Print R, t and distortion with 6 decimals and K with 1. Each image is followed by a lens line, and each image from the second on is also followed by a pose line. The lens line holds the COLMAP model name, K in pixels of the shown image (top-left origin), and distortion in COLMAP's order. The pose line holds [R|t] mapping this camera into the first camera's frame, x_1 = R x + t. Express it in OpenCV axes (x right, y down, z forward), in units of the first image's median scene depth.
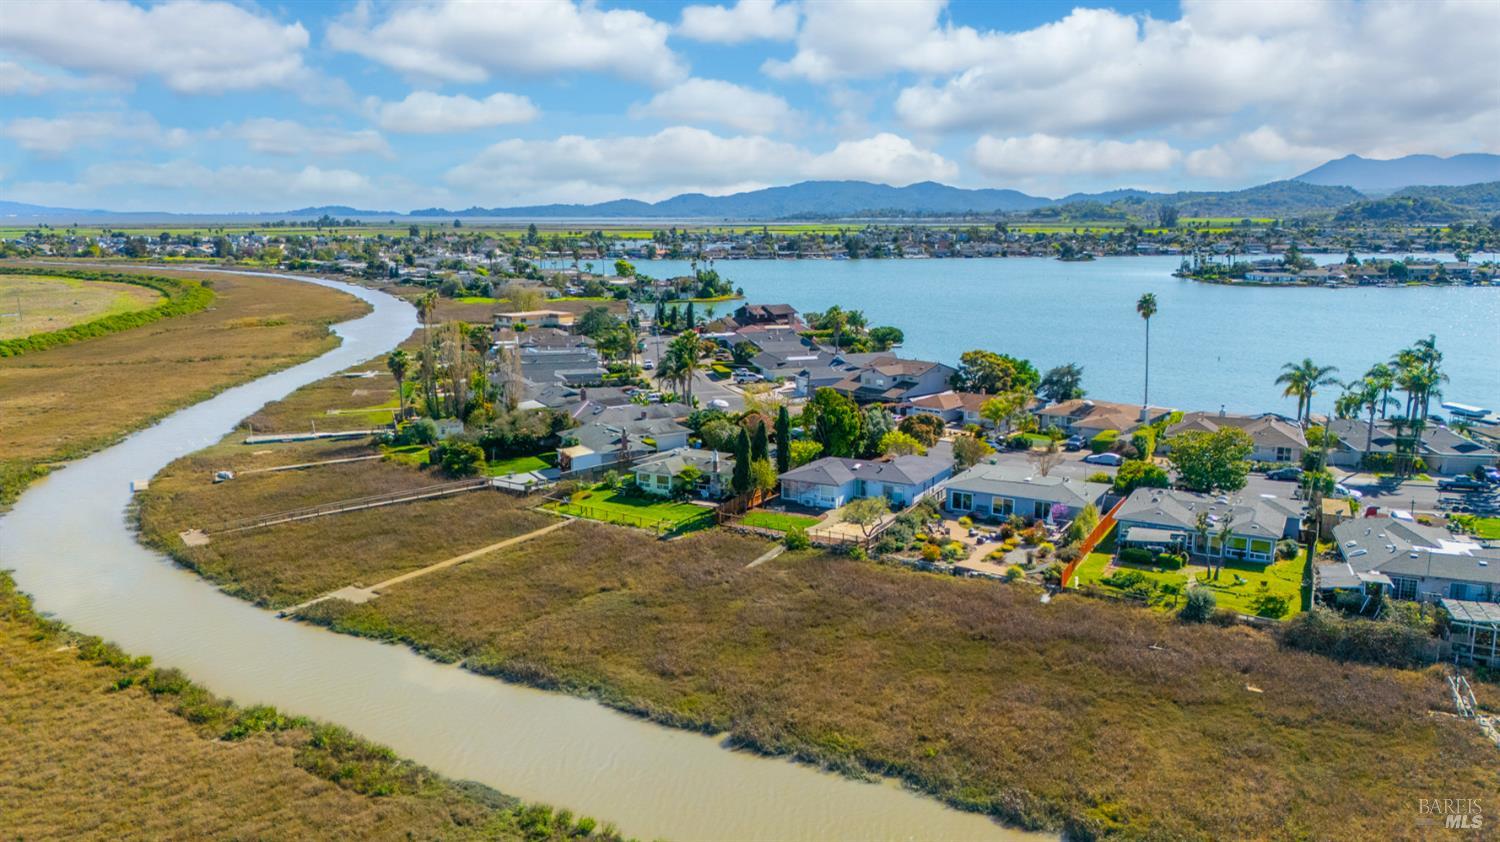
lens RADIAL K [[1086.1, 0, 750.0], [0, 1086.1, 421.0], [0, 0, 1]] dist [0.089691, -0.109327]
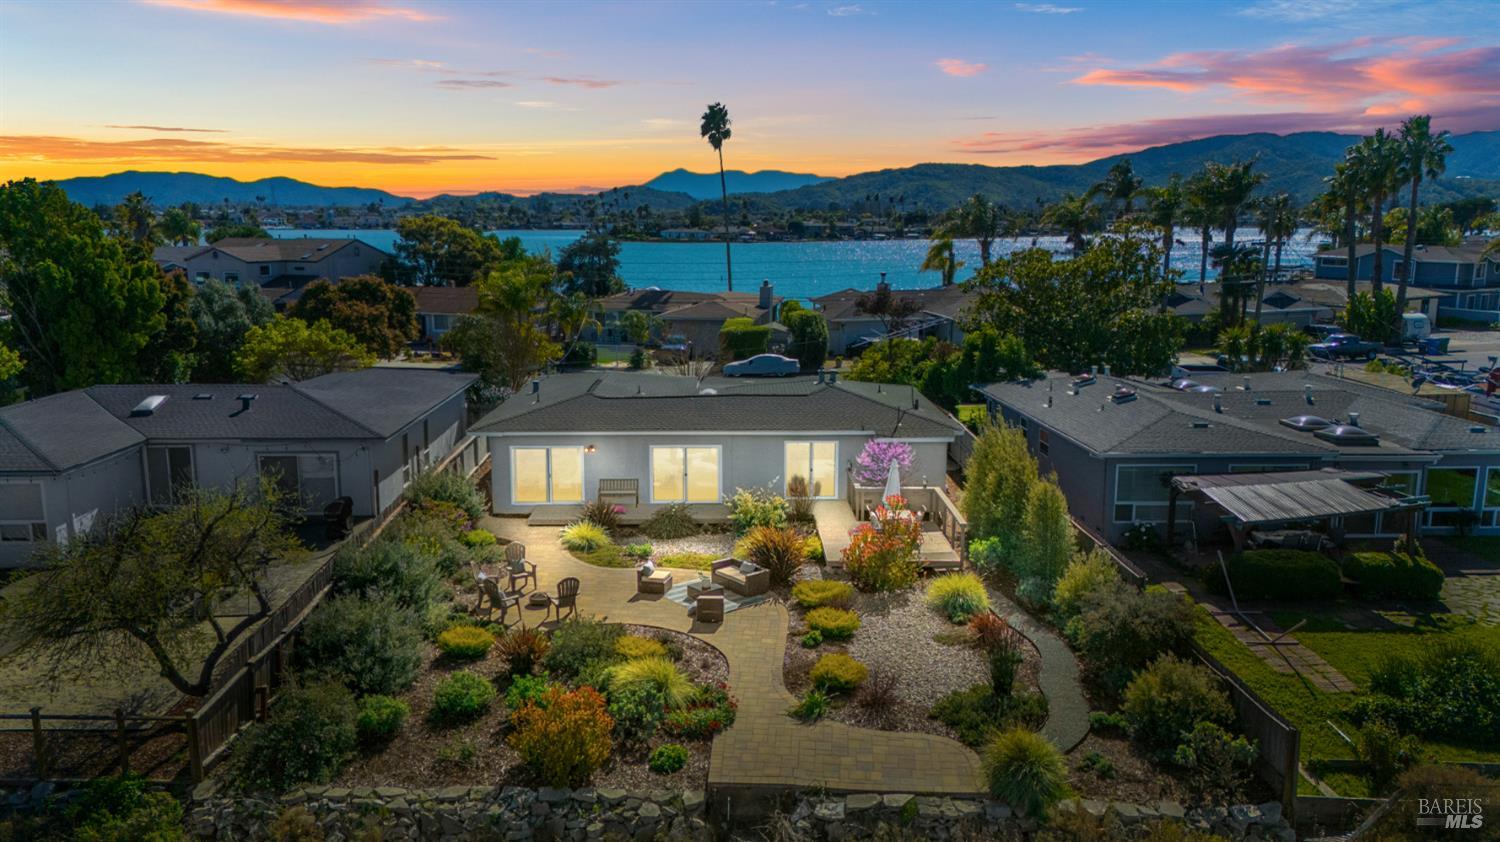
lens RADIAL K [[1086.6, 0, 750.0], [0, 1086.6, 421.0], [0, 0, 1]] dist [0.071450, -0.104309]
pose [[0.850924, -0.087472, 0.517955, 0.056940], [0.089421, 0.995767, 0.021258, 0.037342], [-0.517622, 0.028227, 0.855144, 0.465605]]
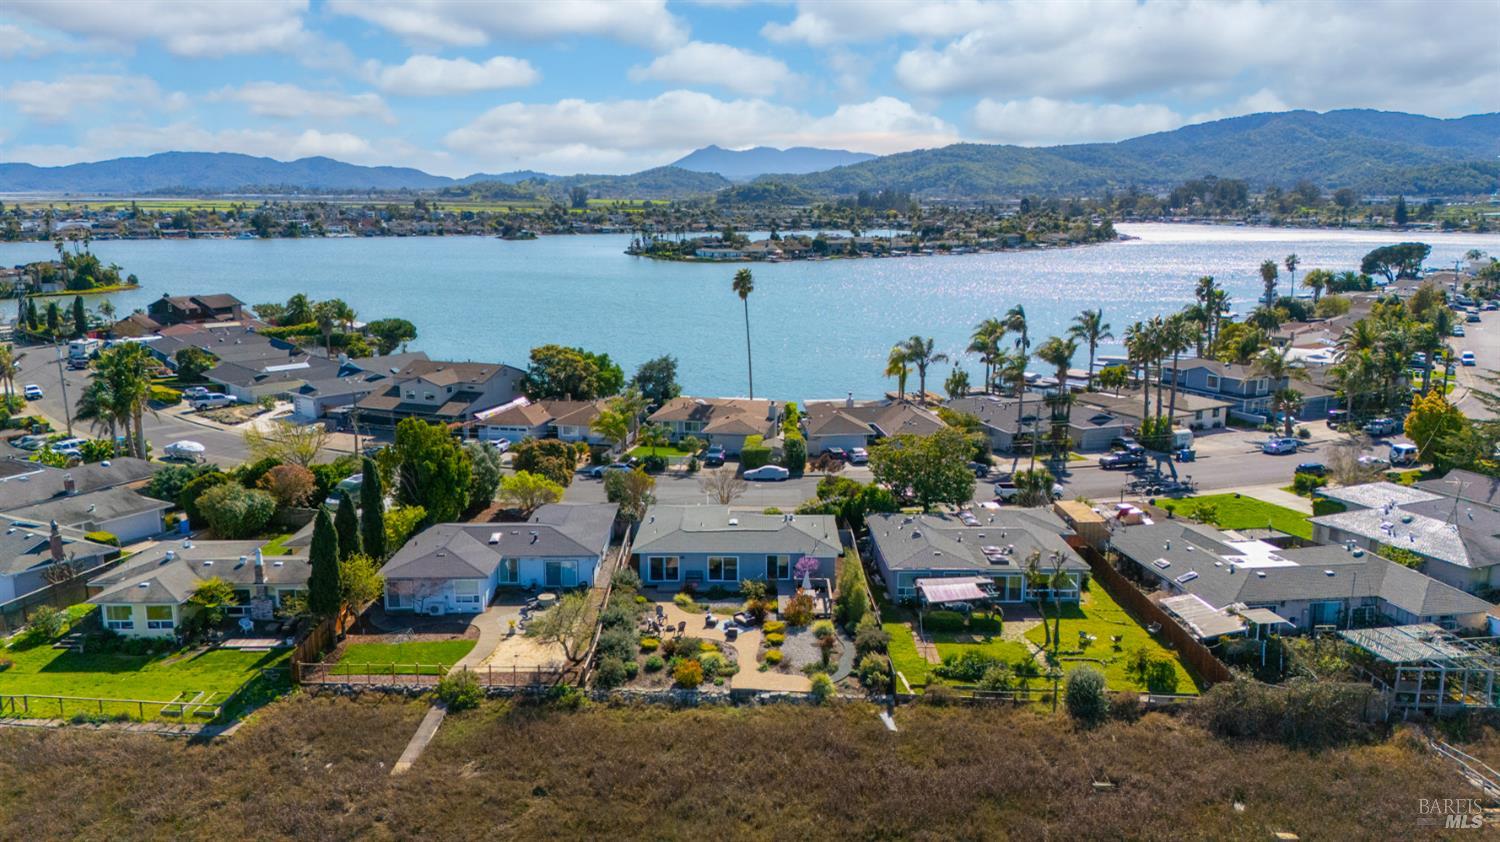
lens RADIAL K [[1086.1, 0, 750.0], [0, 1086.1, 421.0], [0, 0, 1]] dist [0.089691, -0.109327]
pose [[0.865881, -0.095292, 0.491090, -0.060131], [0.086807, 0.995418, 0.040098, -0.029037], [-0.492661, 0.007910, 0.870186, 0.237361]]
